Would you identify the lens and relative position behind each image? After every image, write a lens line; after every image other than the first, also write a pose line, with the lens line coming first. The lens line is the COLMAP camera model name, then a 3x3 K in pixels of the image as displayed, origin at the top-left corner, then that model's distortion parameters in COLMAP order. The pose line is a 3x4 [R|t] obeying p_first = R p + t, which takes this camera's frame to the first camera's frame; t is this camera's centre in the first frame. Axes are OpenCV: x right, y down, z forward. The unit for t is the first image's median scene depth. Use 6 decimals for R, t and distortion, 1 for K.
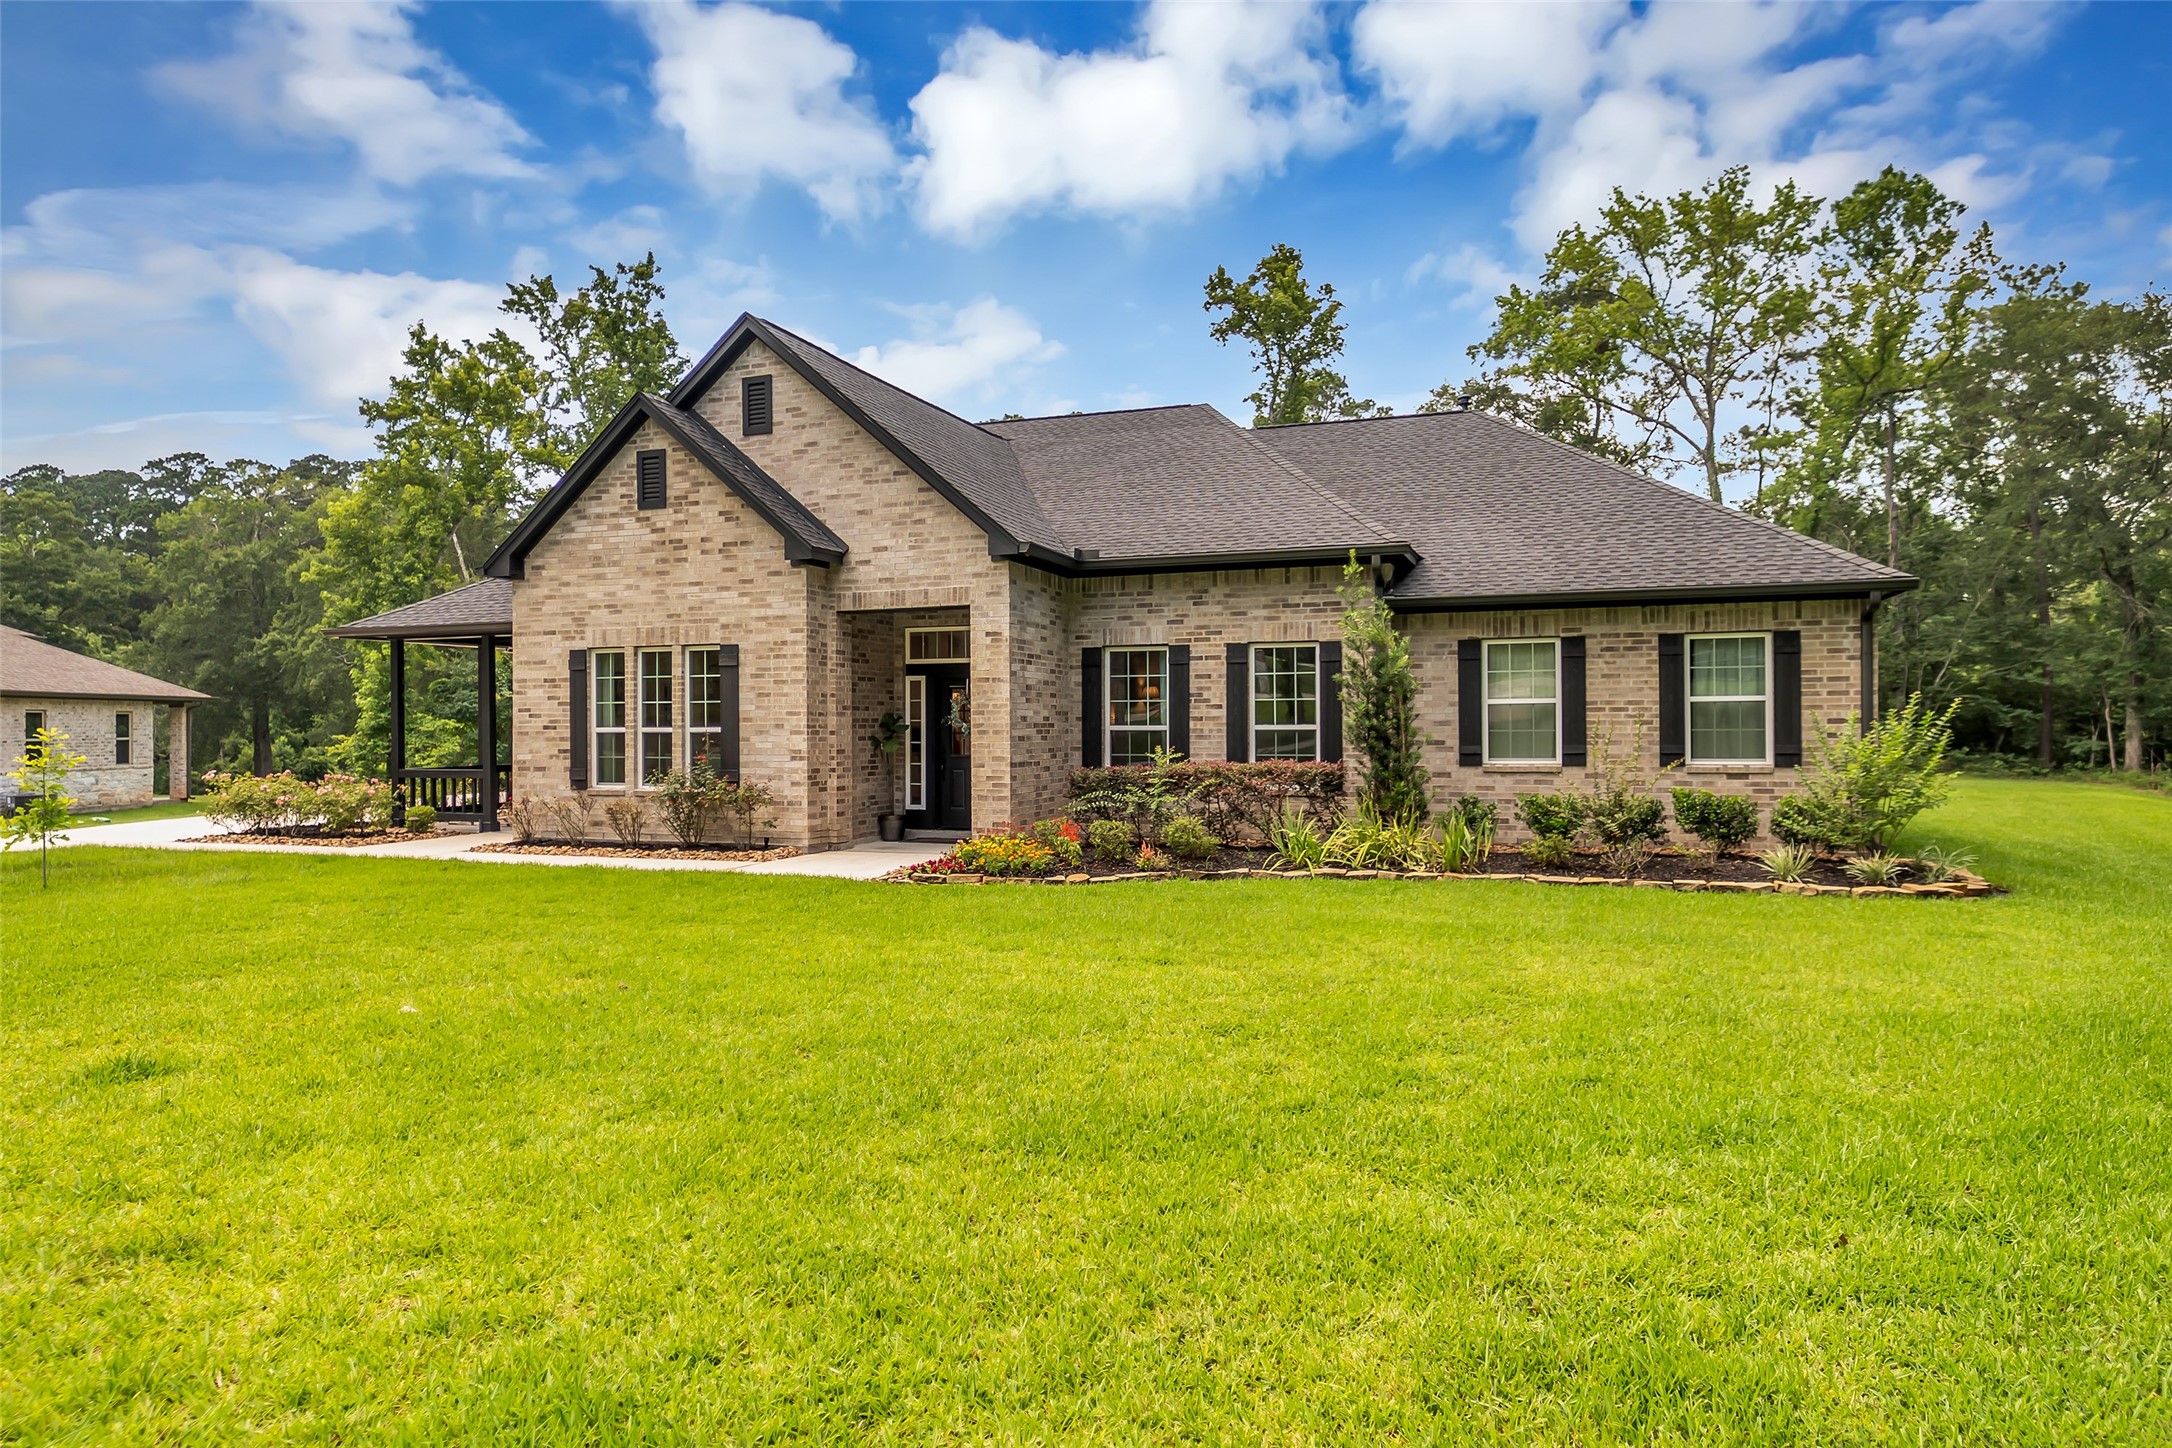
lens RADIAL K [[1308.1, 0, 1083.5], [0, 1308.1, 717.3], [0, 0, 1]] dist [0.004055, 0.000306]
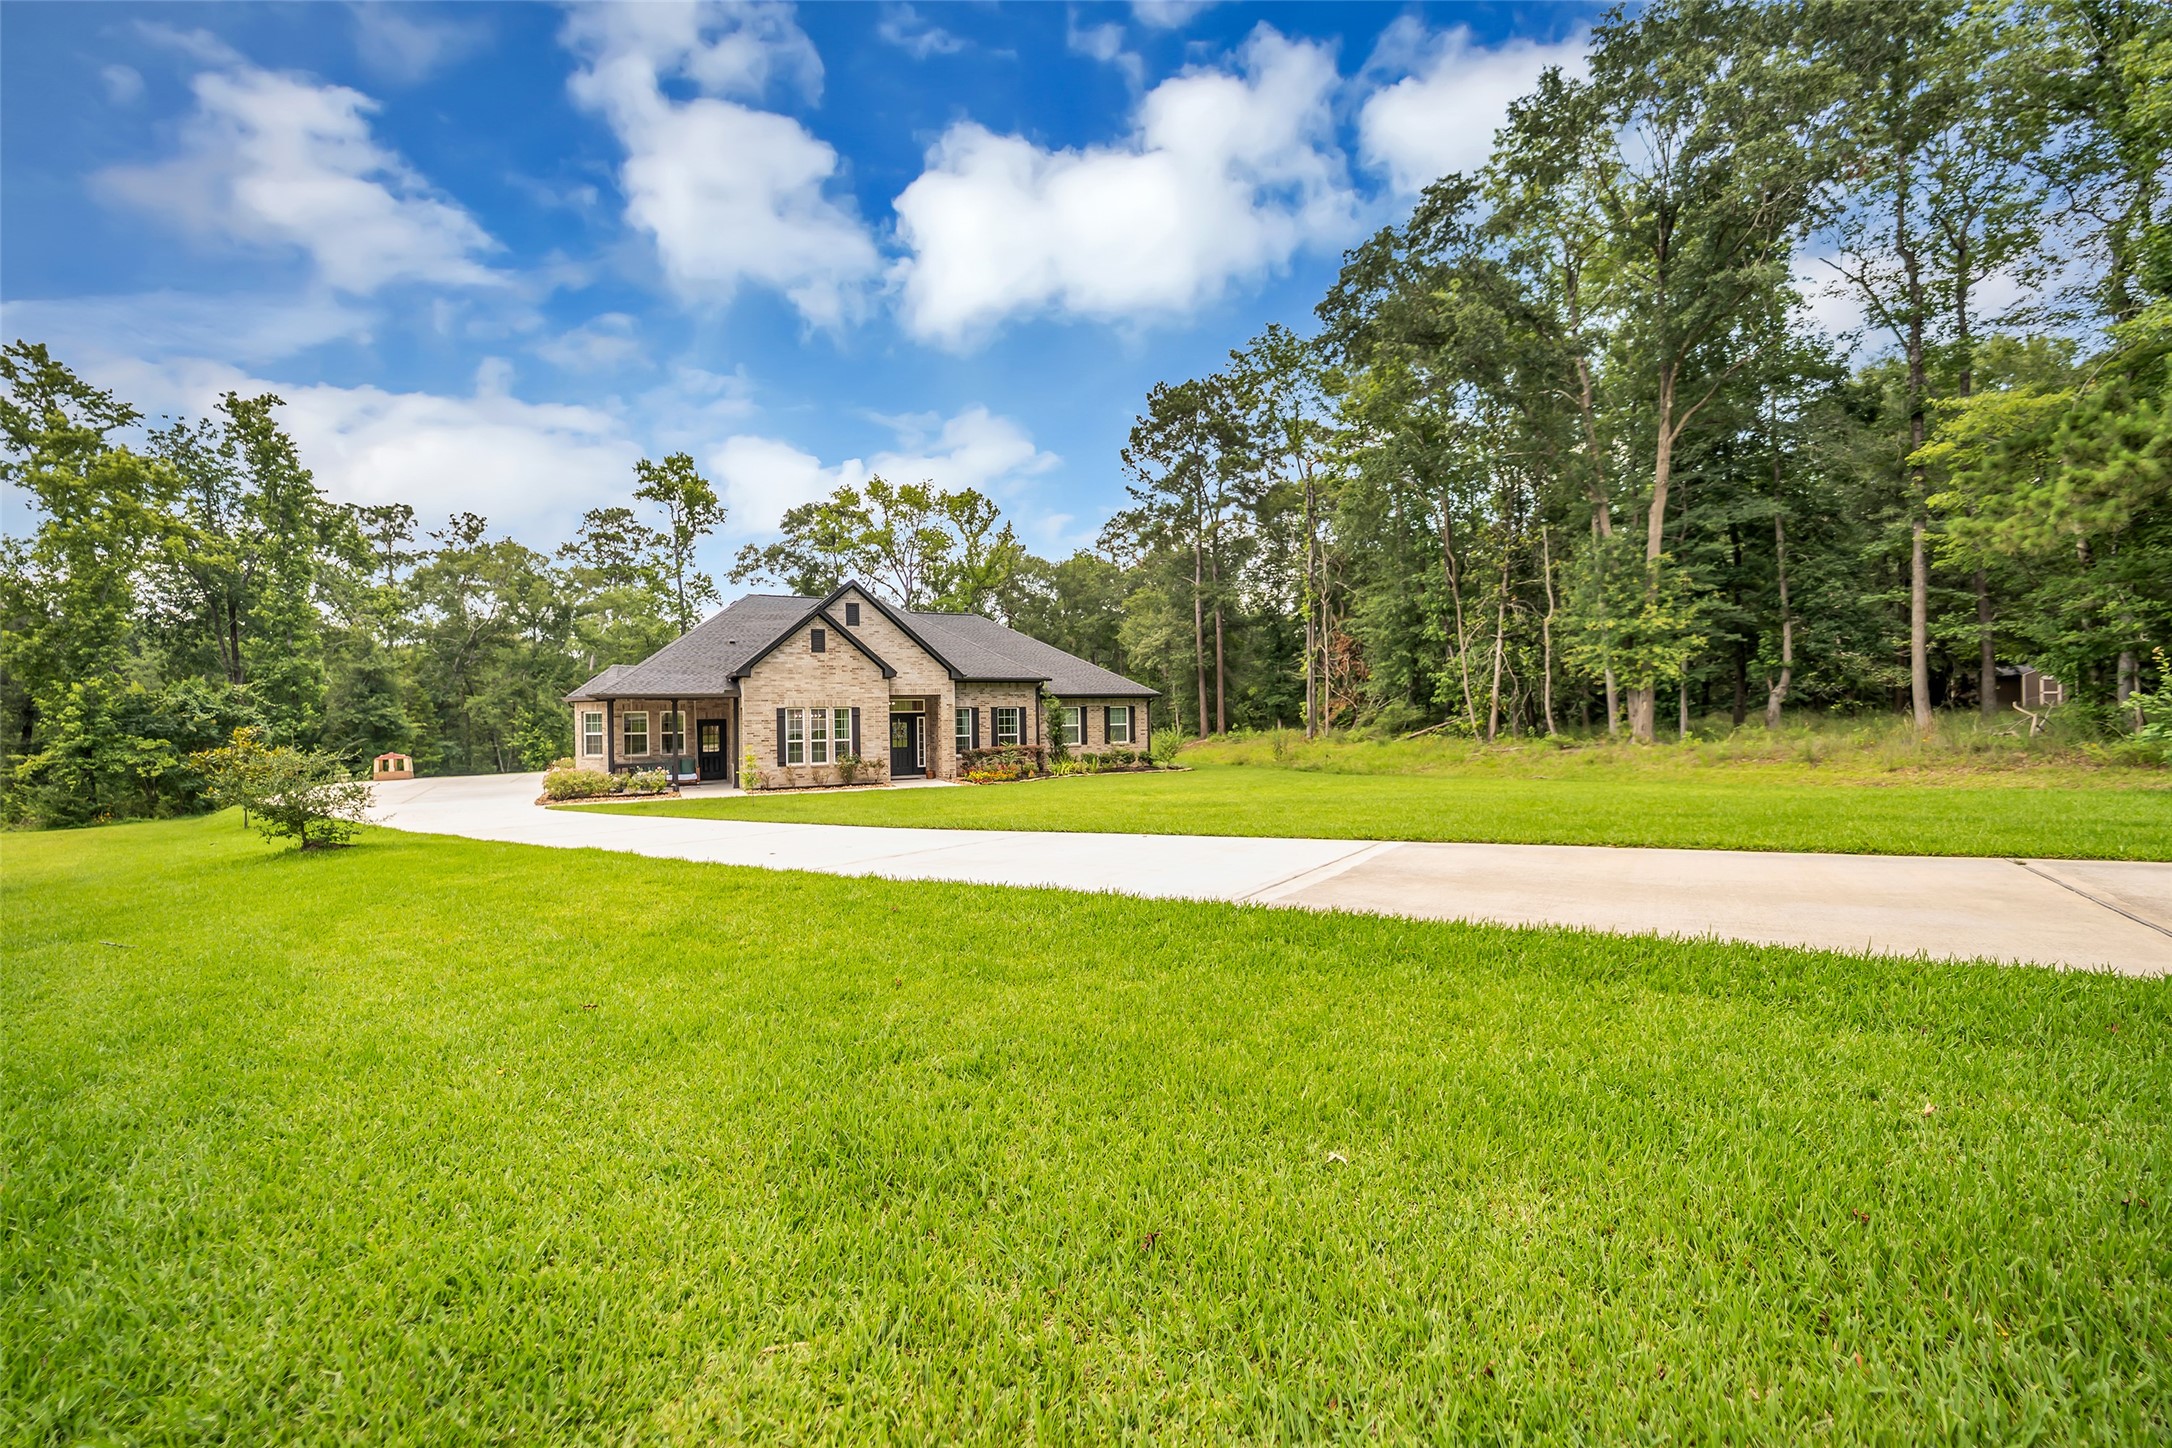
lens RADIAL K [[886.3, 0, 1091.5], [0, 886.3, 732.2], [0, 0, 1]] dist [0.001218, -0.000584]
pose [[0.674607, -0.014999, 0.738025, -1.225050], [0.015300, 0.999863, 0.006335, -0.008913], [-0.738019, 0.007018, 0.674744, -0.524057]]
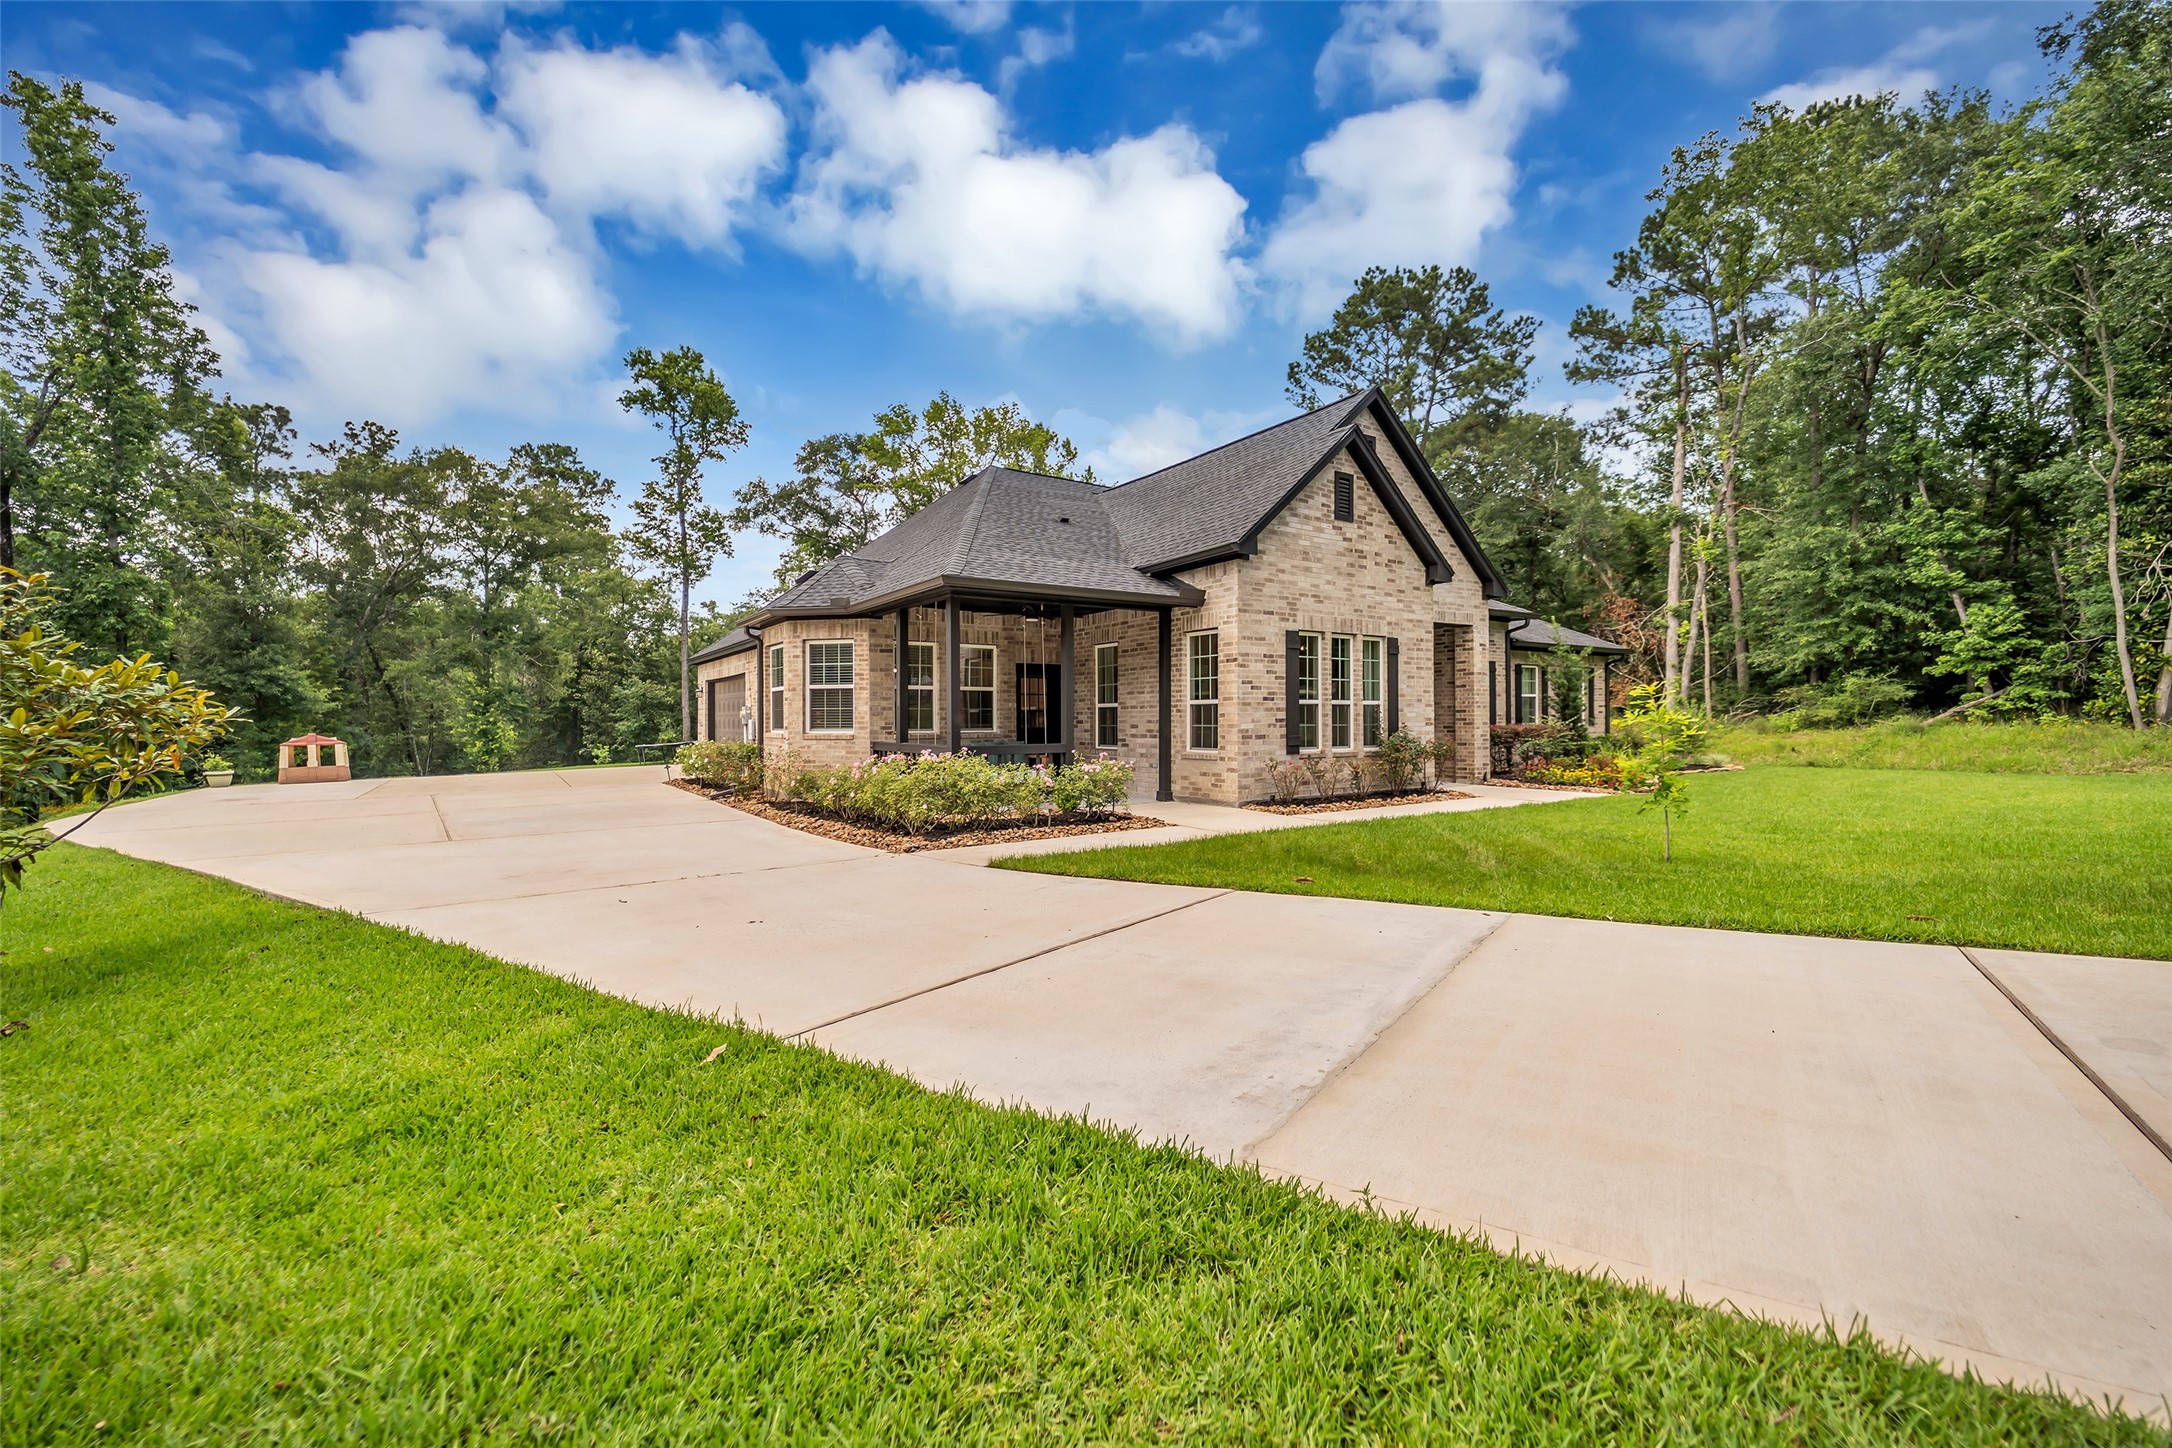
lens RADIAL K [[886.3, 0, 1075.7], [0, 886.3, 718.4], [0, 0, 1]] dist [0.001218, -0.000584]
pose [[0.591683, 0.008314, 0.806128, -1.138449], [0.005806, 0.999877, -0.014574, 0.035214], [-0.806150, 0.013303, 0.591562, 0.712918]]
